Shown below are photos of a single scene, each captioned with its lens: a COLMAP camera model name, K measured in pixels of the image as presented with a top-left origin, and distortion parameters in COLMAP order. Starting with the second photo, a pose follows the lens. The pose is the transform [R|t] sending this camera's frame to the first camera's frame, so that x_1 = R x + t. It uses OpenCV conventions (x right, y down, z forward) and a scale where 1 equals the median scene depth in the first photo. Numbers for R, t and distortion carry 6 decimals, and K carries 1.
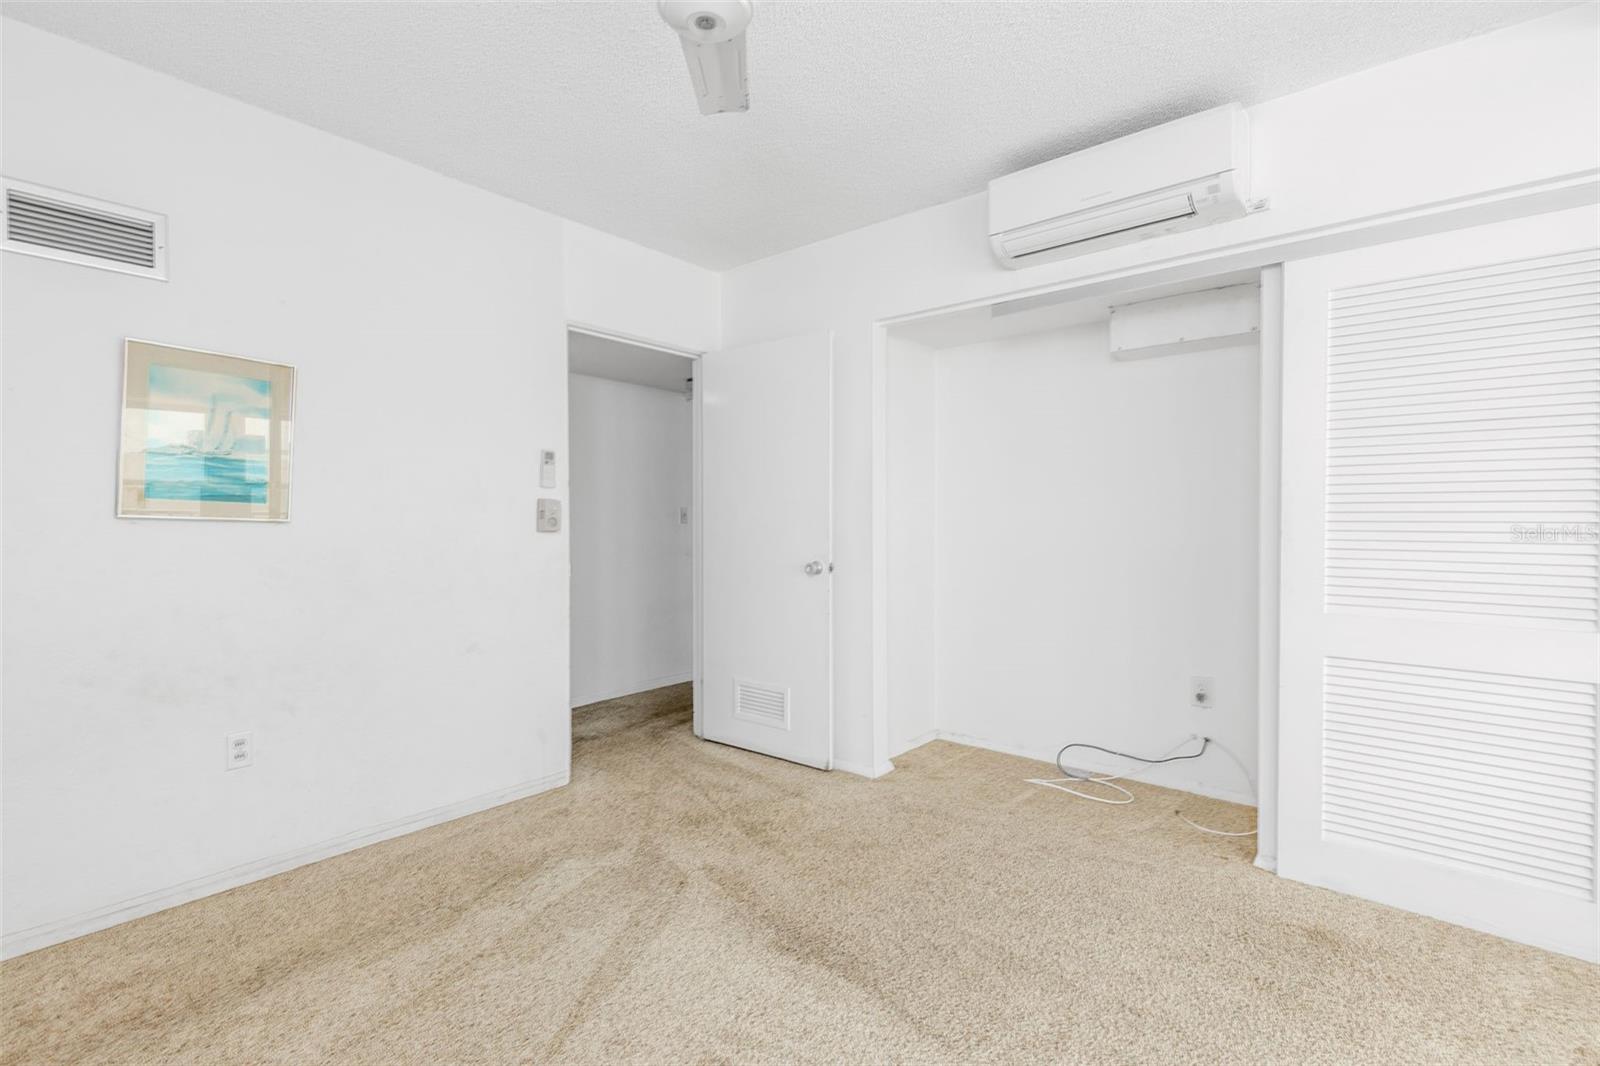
lens RADIAL K [[723.9, 0, 795.5], [0, 723.9, 529.4], [0, 0, 1]] dist [0.005585, -0.001536]
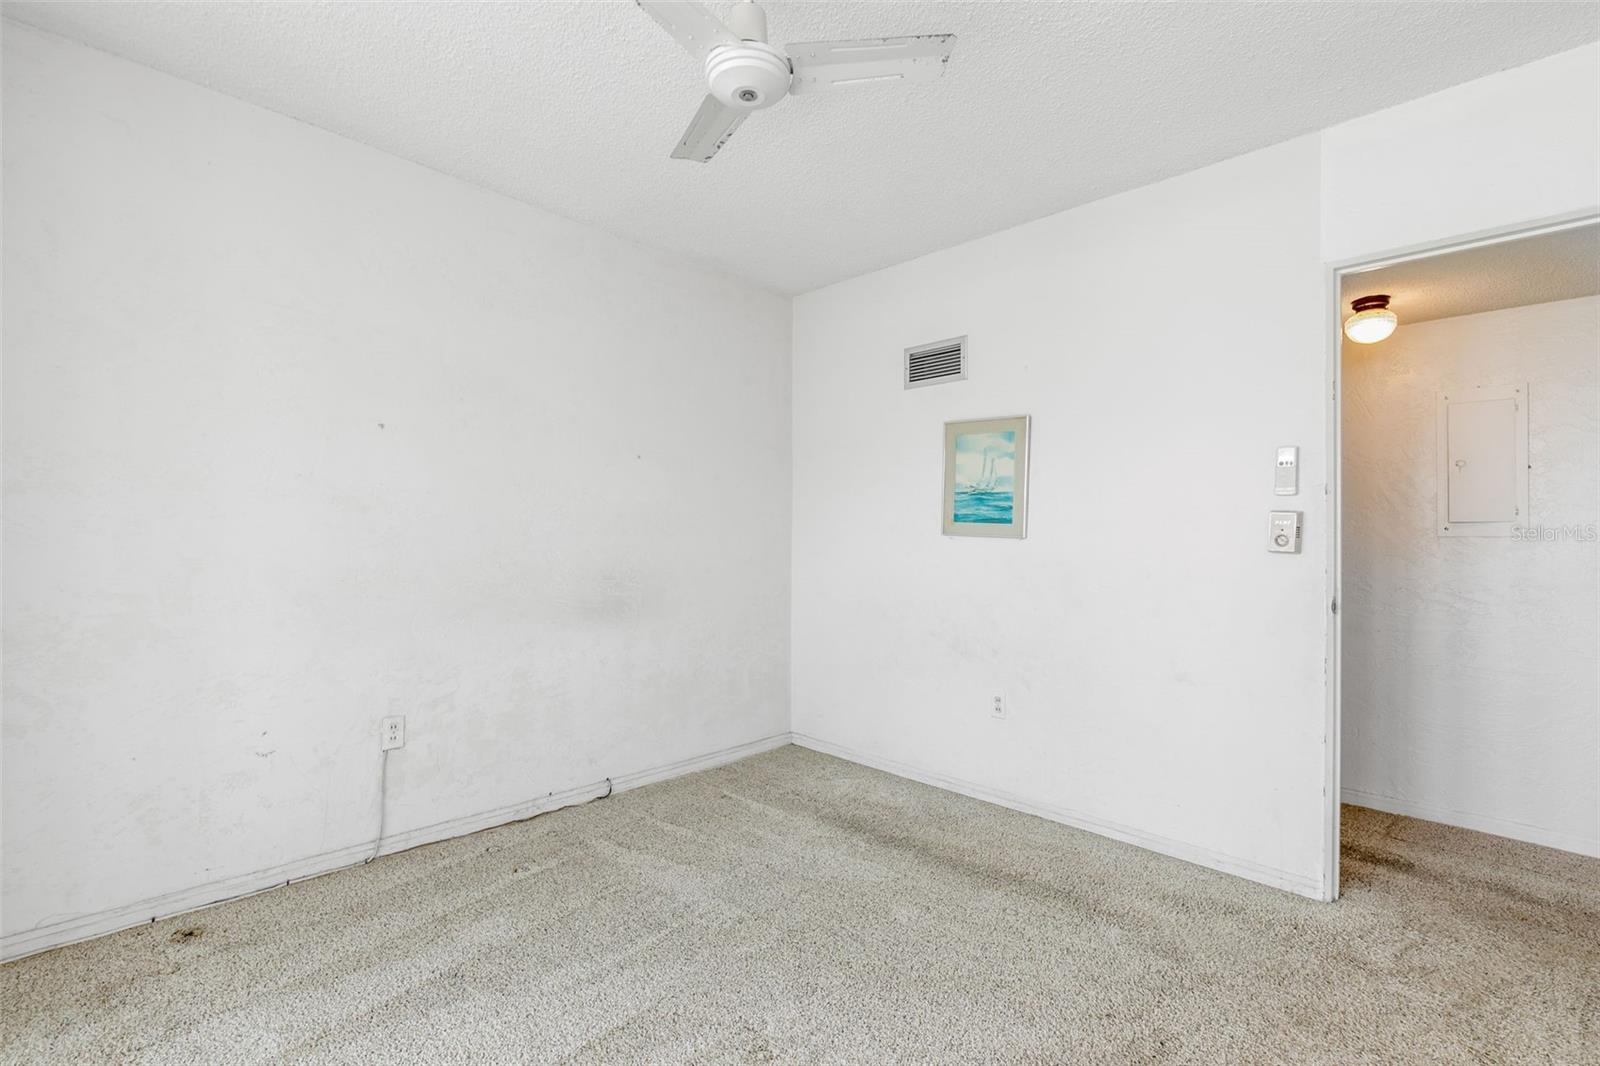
lens RADIAL K [[723.9, 0, 804.2], [0, 723.9, 530.4], [0, 0, 1]] dist [0.005585, -0.001536]
pose [[-0.060687, -0.006542, -0.998135, 0.551528], [-0.019162, 0.999802, -0.005387, -0.008578], [0.997973, 0.018799, -0.060801, 0.634779]]
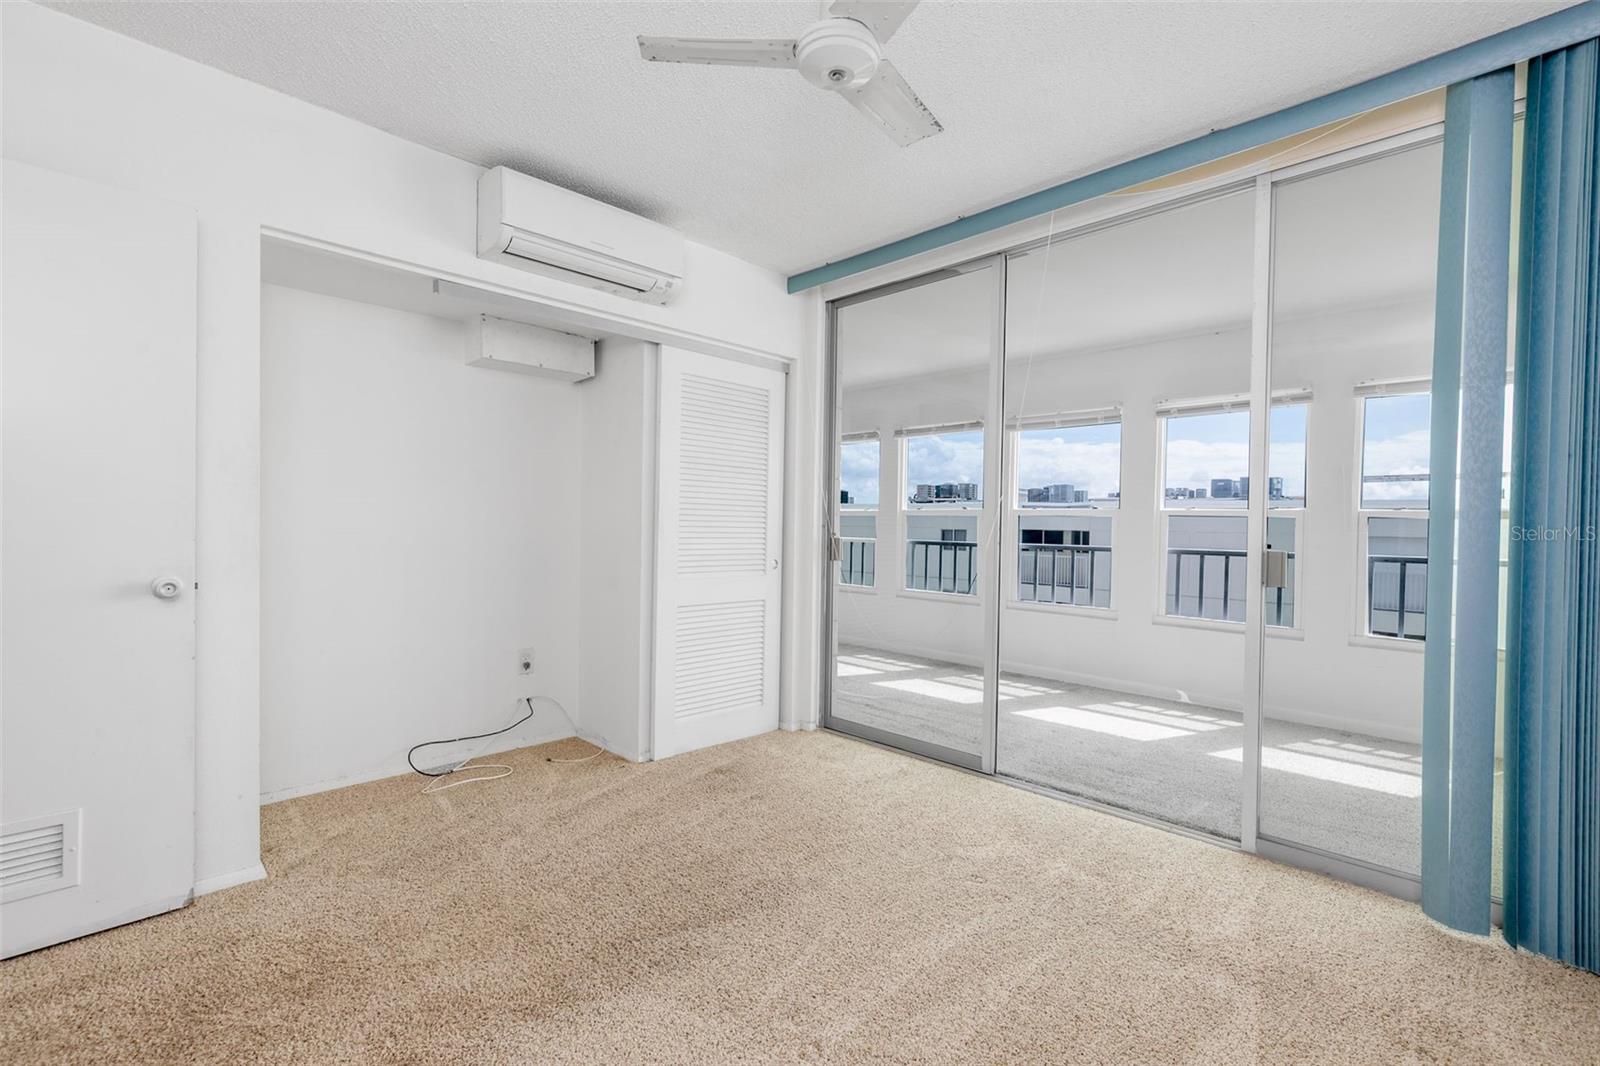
lens RADIAL K [[723.9, 0, 803.8], [0, 723.9, 536.9], [0, 0, 1]] dist [0.005585, -0.001536]
pose [[0.073212, -0.014850, 0.997206, -0.680531], [-0.000926, 0.999888, 0.014958, 0.001329], [-0.997316, -0.002019, 0.073190, 0.523436]]
